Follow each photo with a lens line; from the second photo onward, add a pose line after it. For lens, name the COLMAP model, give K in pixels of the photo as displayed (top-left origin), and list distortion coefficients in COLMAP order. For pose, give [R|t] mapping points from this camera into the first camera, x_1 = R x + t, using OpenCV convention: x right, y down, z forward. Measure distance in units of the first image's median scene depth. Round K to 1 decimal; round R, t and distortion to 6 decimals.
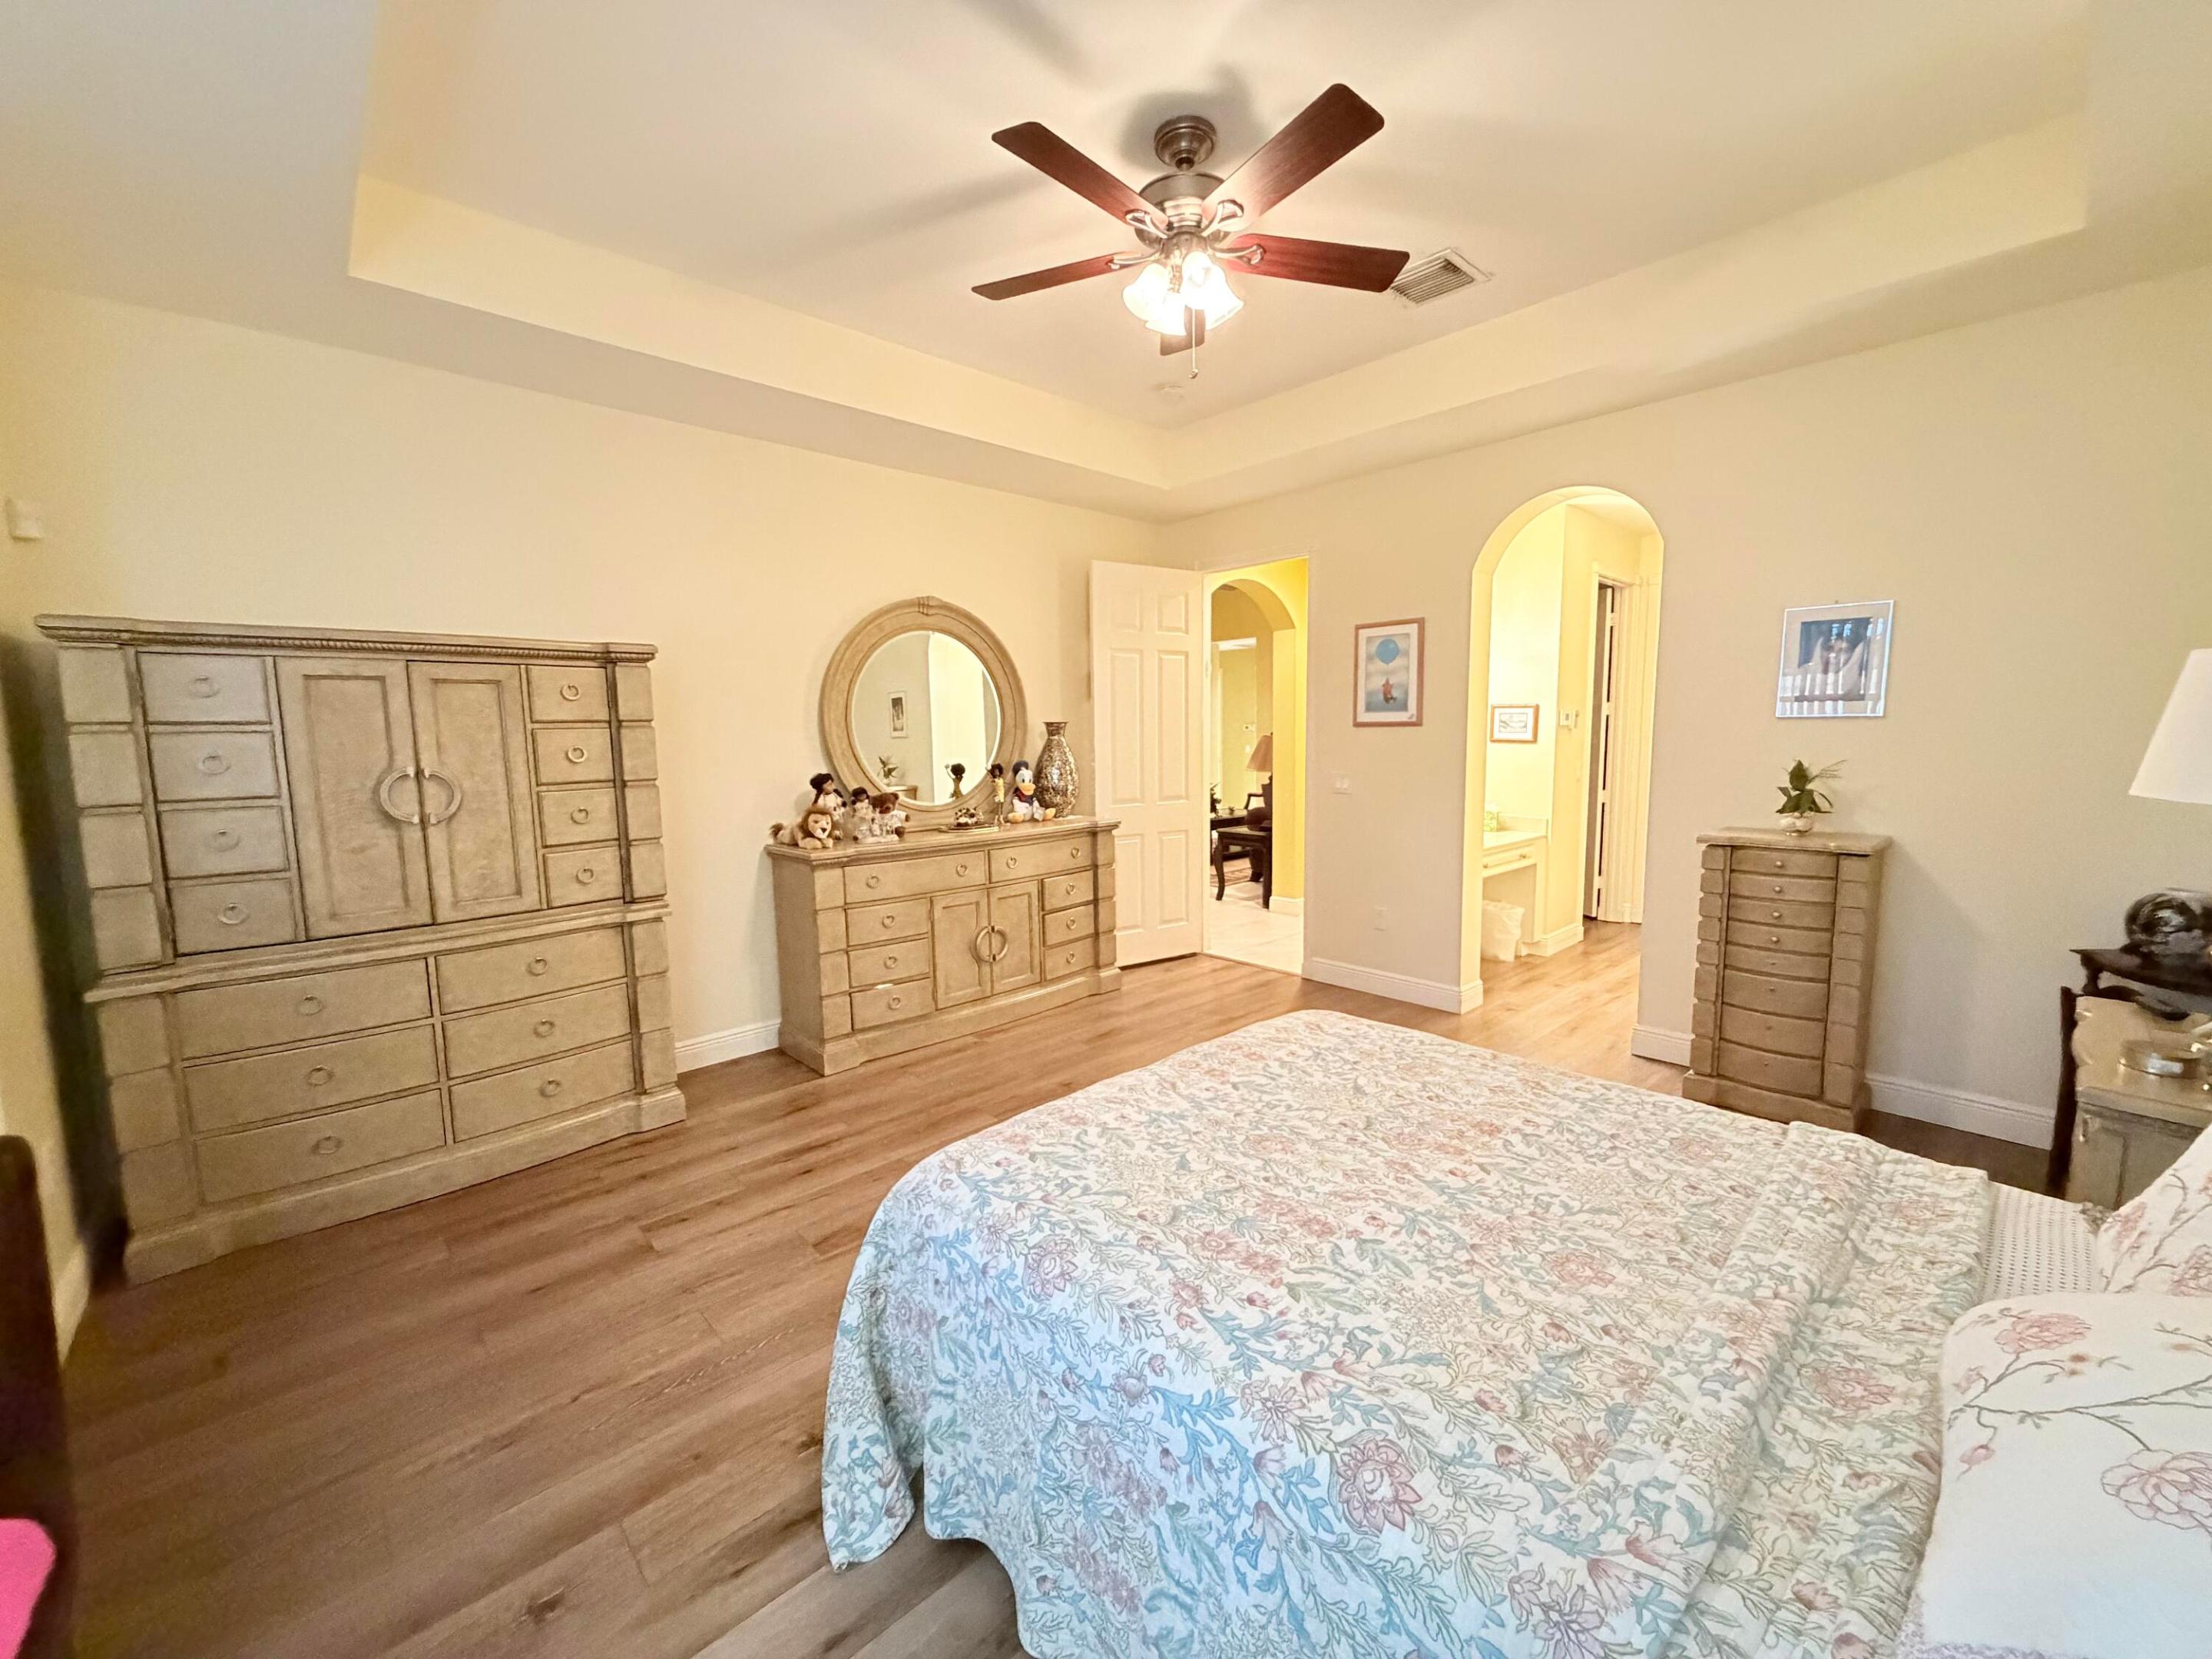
lens RADIAL K [[875.2, 0, 1105.4], [0, 875.2, 826.4], [0, 0, 1]] dist [0.000157, -0.000041]
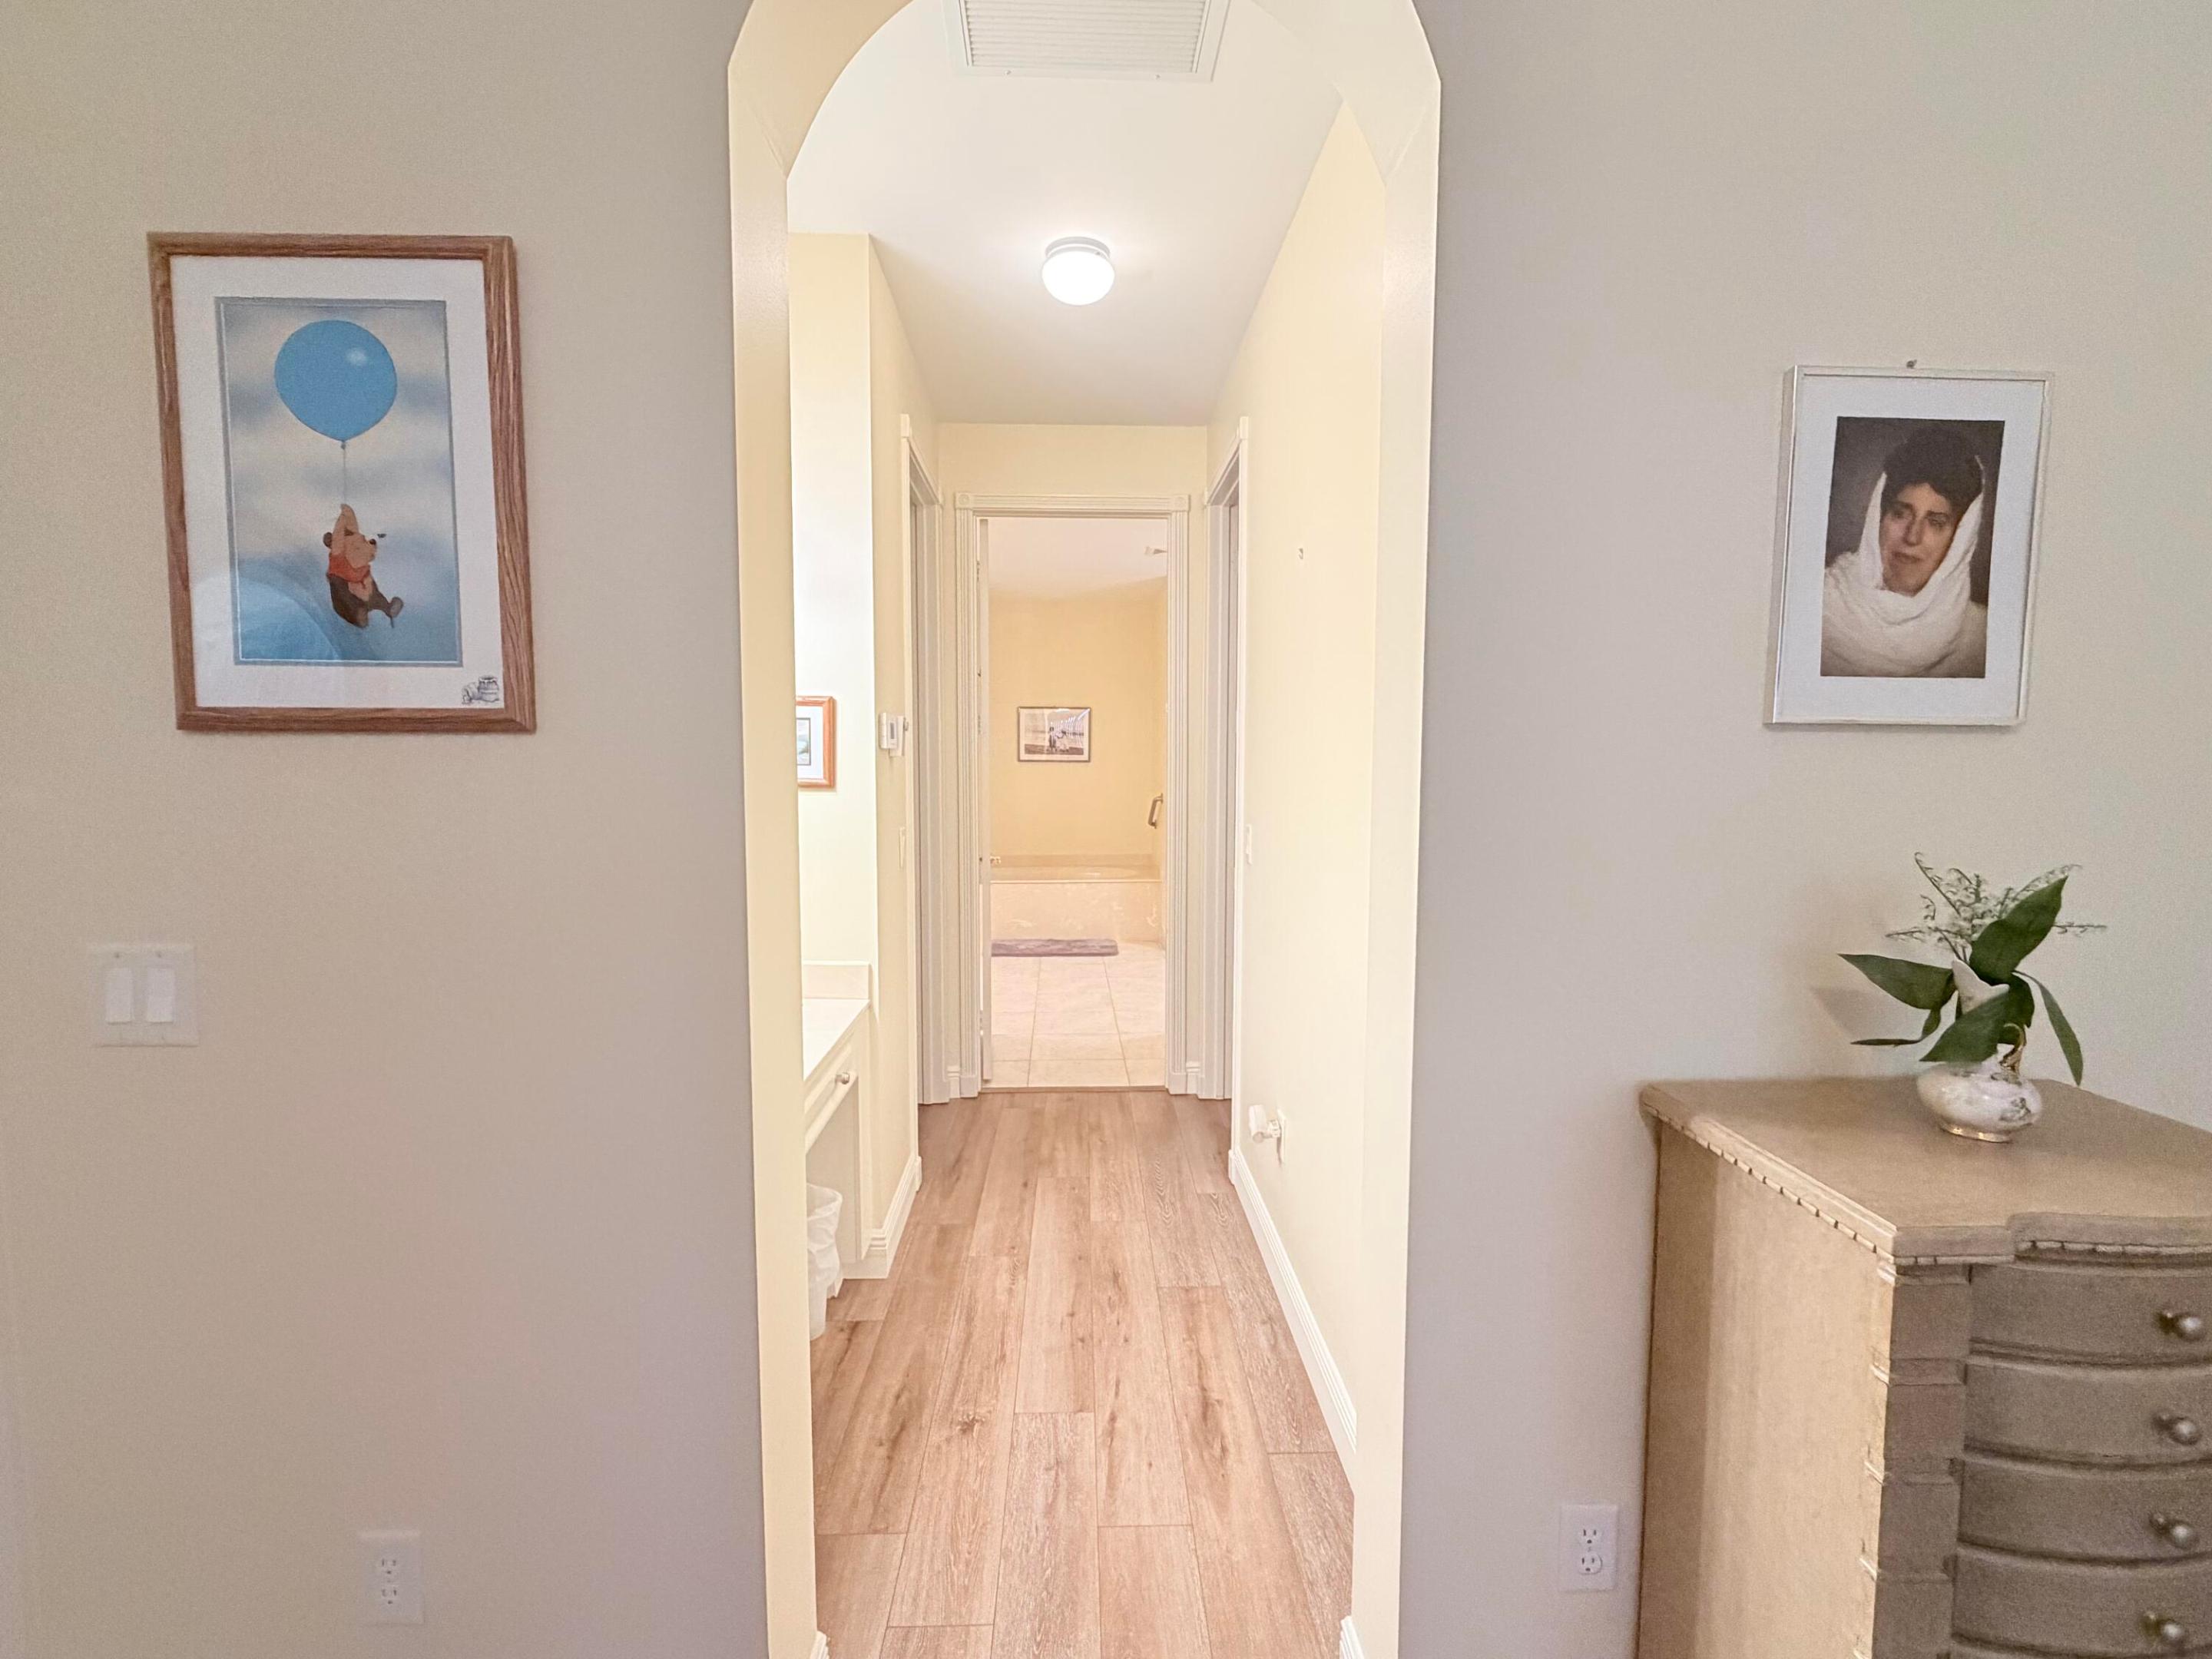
lens RADIAL K [[989.1, 0, 1097.6], [0, 989.1, 830.5], [0, 0, 1]] dist [-0.001886, -0.000071]
pose [[0.655268, -0.042680, 0.754190, 0.257666], [0.072658, 0.997334, -0.006689, -0.075591], [-0.751894, 0.059181, 0.656622, 0.709478]]
